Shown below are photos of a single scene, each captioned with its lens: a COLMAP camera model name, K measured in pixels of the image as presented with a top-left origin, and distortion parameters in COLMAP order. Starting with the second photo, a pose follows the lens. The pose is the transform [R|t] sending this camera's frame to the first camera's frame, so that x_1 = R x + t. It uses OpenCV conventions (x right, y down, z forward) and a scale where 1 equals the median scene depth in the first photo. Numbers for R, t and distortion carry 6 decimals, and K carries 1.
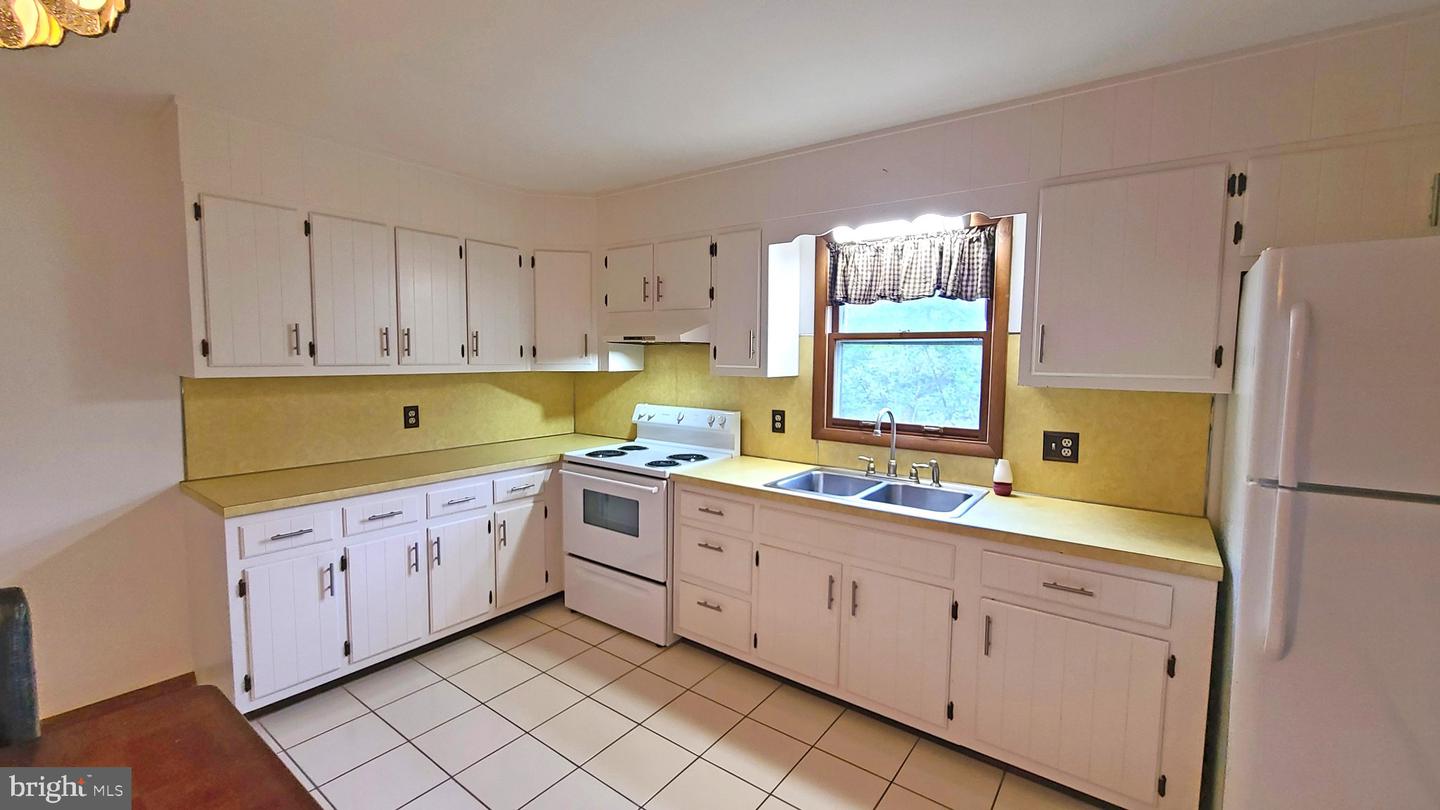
lens RADIAL K [[588.9, 0, 719.8], [0, 588.9, 405.1], [0, 0, 1]] dist [-0.003459, -0.000053]
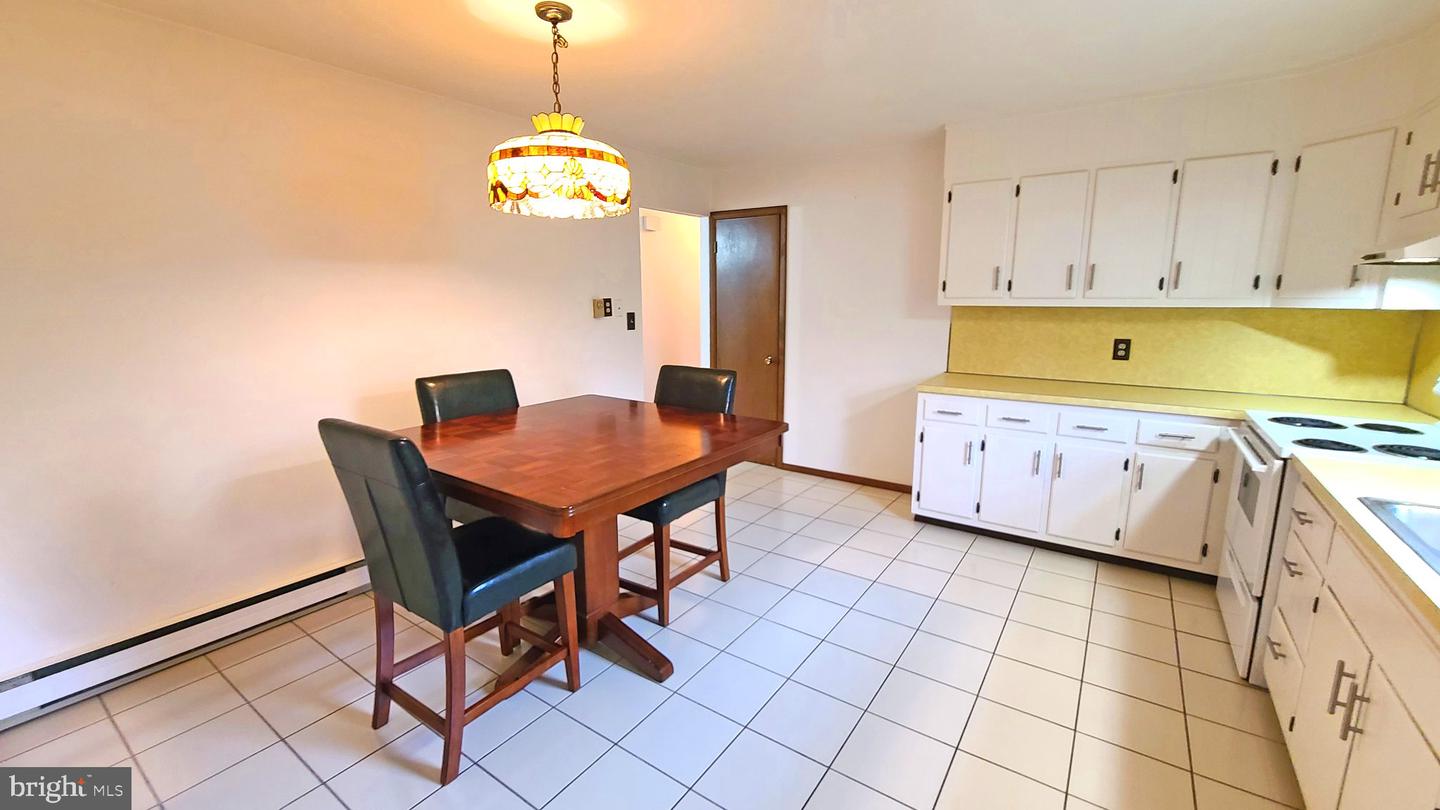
lens RADIAL K [[588.9, 0, 719.6], [0, 588.9, 405.1], [0, 0, 1]] dist [-0.003459, -0.000053]
pose [[0.029810, 0.174854, -0.984143, 0.518562], [-0.080134, 0.981830, 0.172015, -0.005191], [0.996338, 0.073736, 0.043280, 0.263103]]
